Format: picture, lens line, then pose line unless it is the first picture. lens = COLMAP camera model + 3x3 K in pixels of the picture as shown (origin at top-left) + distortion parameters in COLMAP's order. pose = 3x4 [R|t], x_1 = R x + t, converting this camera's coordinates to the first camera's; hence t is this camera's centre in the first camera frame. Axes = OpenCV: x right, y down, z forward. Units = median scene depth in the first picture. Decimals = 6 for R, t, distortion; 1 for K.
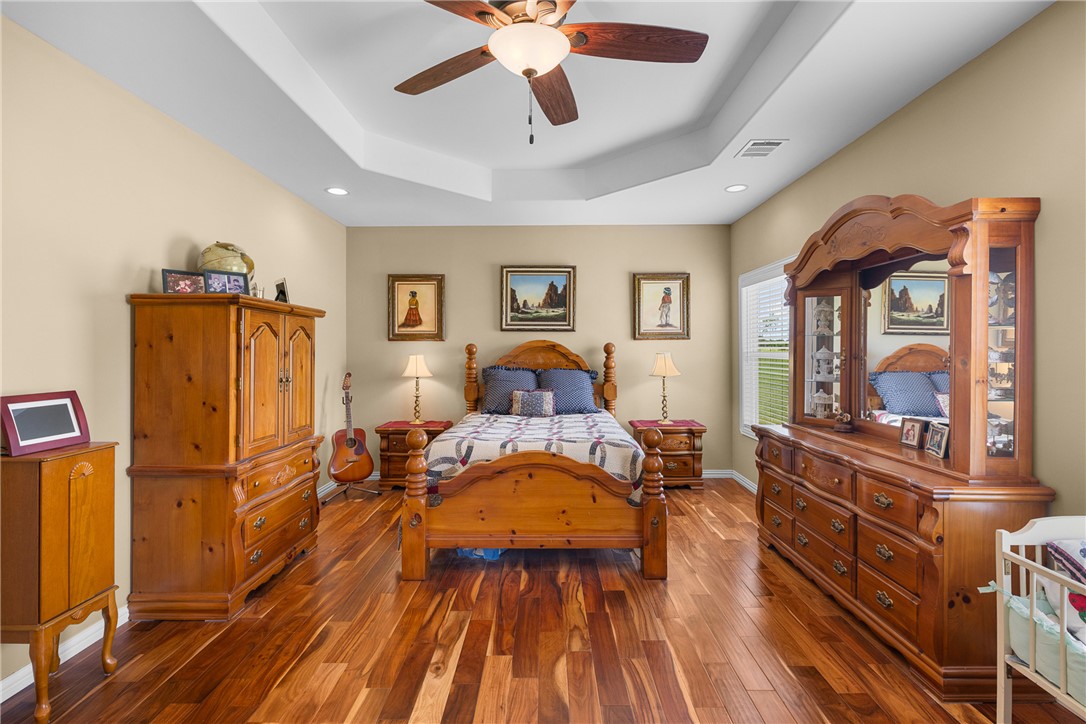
lens RADIAL K [[504.6, 0, 541.7], [0, 504.6, 351.7], [0, 0, 1]] dist [-0.006487, 0.001995]
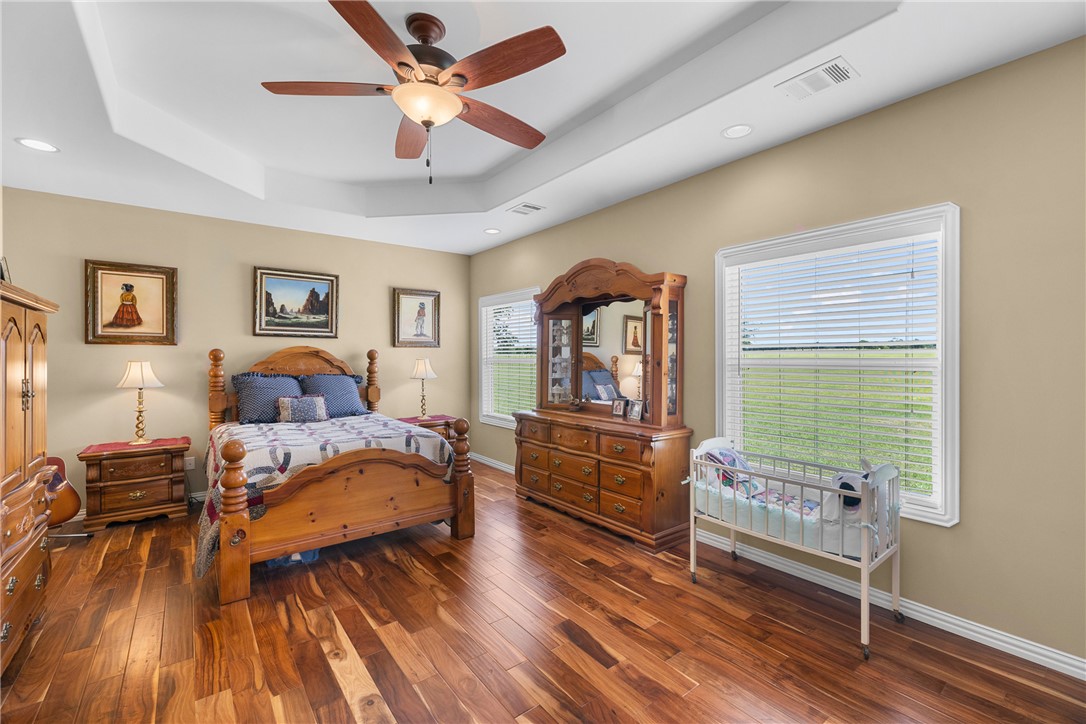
lens RADIAL K [[465.3, 0, 542.8], [0, 465.3, 362.8], [0, 0, 1]] dist [-0.000575, 0.000201]
pose [[0.785774, -0.005921, 0.618486, -0.333304], [0.000022, 0.999954, 0.009544, 0.002121], [-0.618514, -0.007486, 0.785738, -0.027805]]
